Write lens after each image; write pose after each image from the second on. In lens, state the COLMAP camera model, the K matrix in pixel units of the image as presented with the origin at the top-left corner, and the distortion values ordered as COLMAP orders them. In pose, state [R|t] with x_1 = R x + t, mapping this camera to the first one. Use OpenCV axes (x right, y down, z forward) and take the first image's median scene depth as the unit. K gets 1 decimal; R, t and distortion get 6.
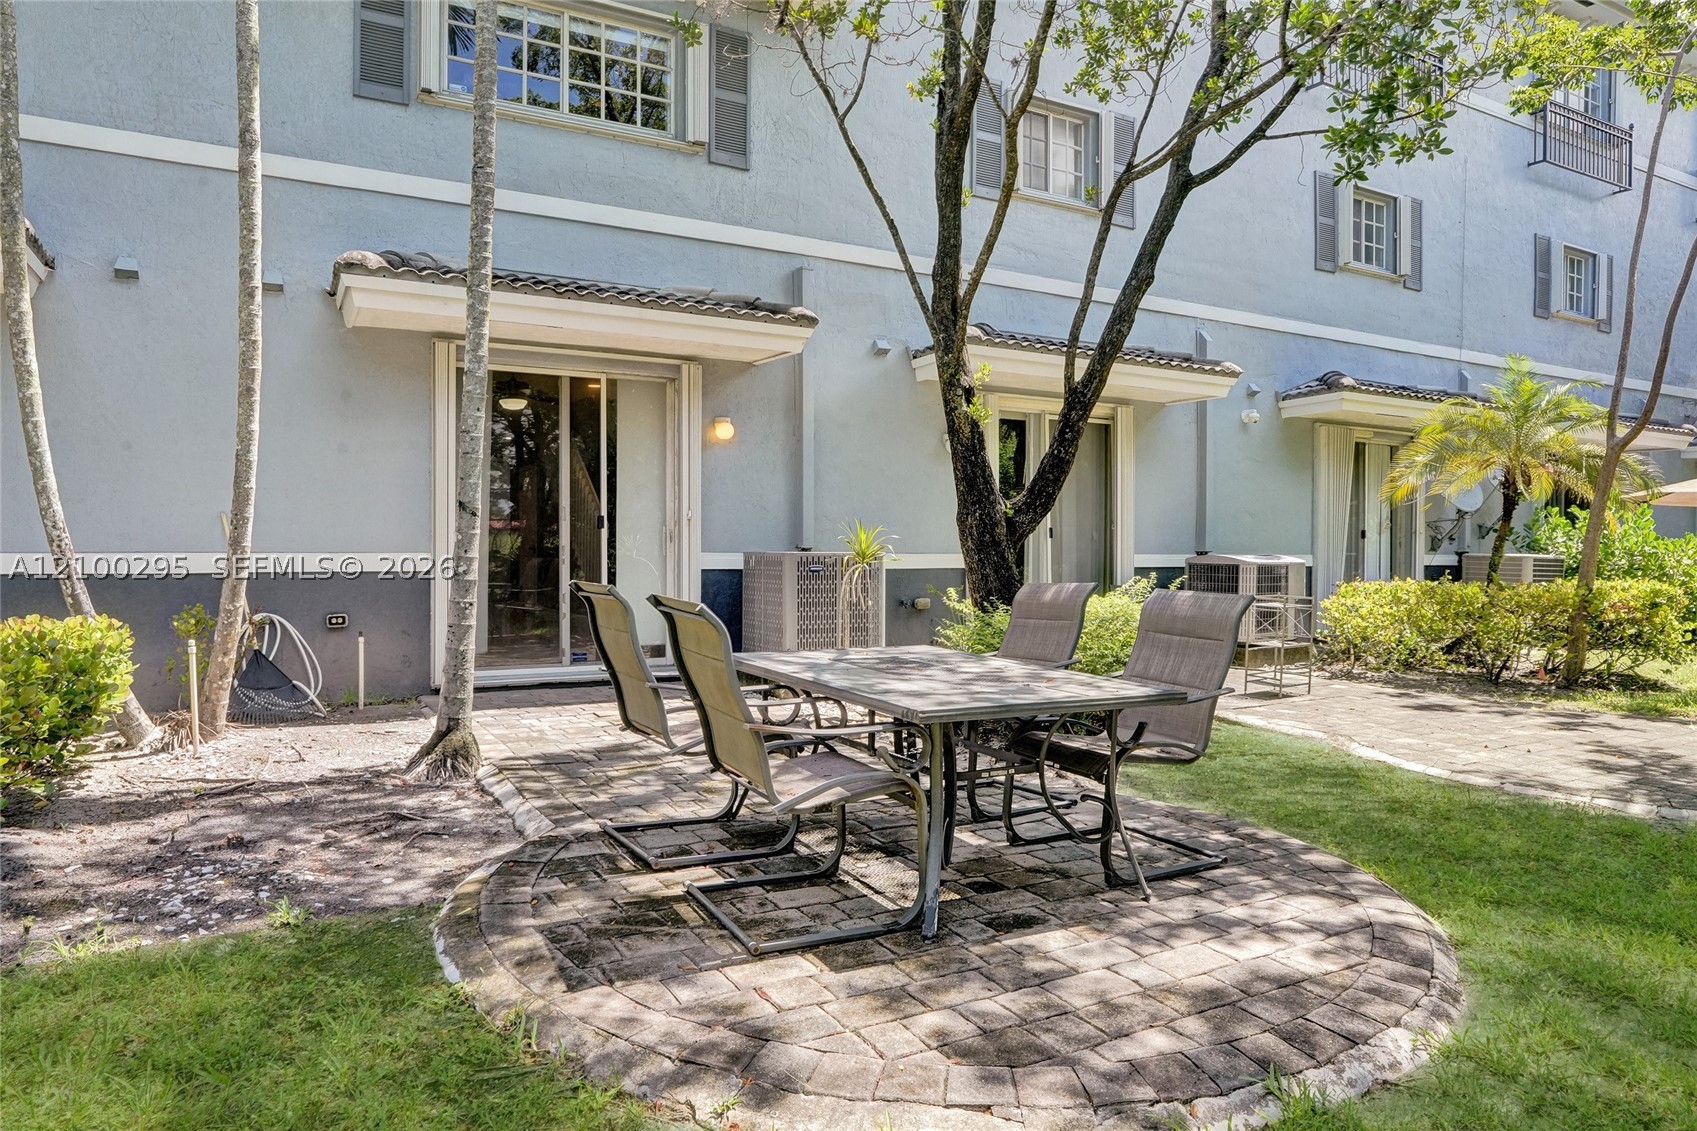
lens RADIAL K [[1024.2, 0, 848.1], [0, 1024.2, 542.3], [0, 0, 1]] dist [-0.034884, 0.000939]
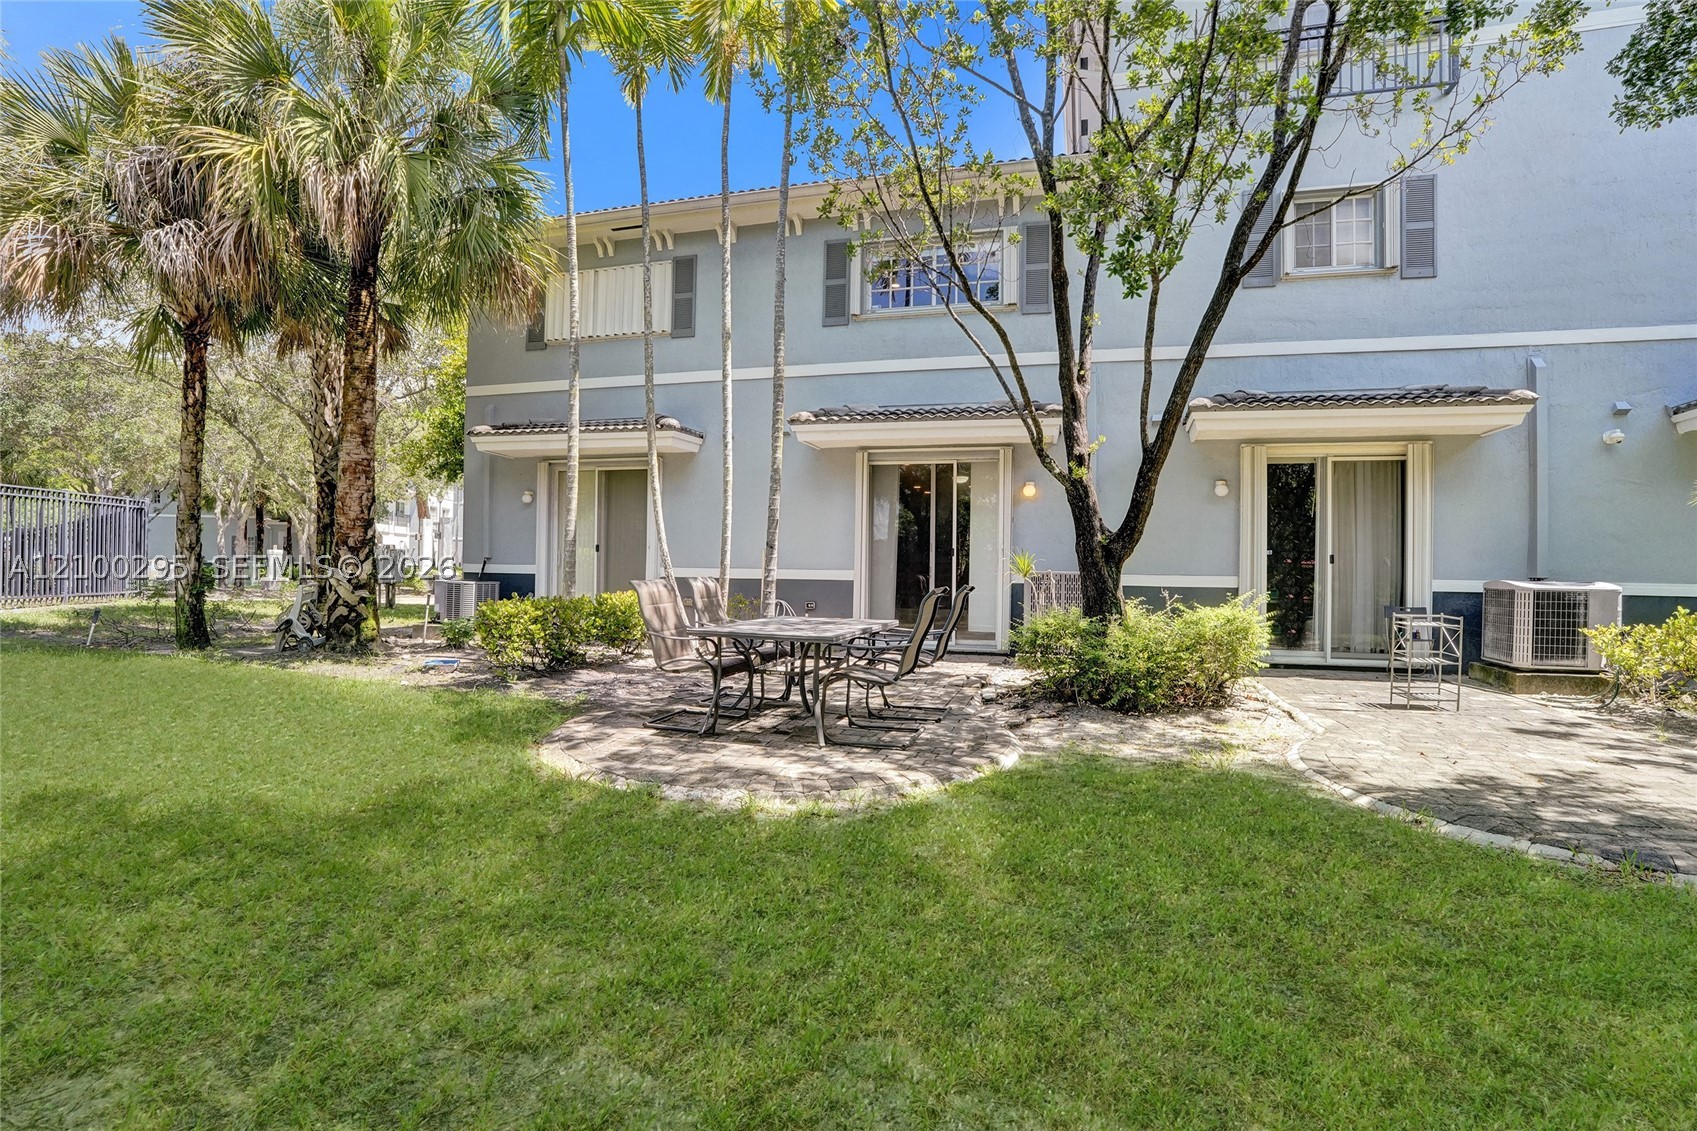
lens RADIAL K [[780.9, 0, 845.1], [0, 780.9, 550.9], [0, 0, 1]] dist [-0.060151, 0.019231]
pose [[0.715356, -0.009854, -0.698690, 0.623118], [-0.010277, 0.999644, -0.024621, 0.012289], [0.698684, 0.024793, 0.715000, 0.003112]]
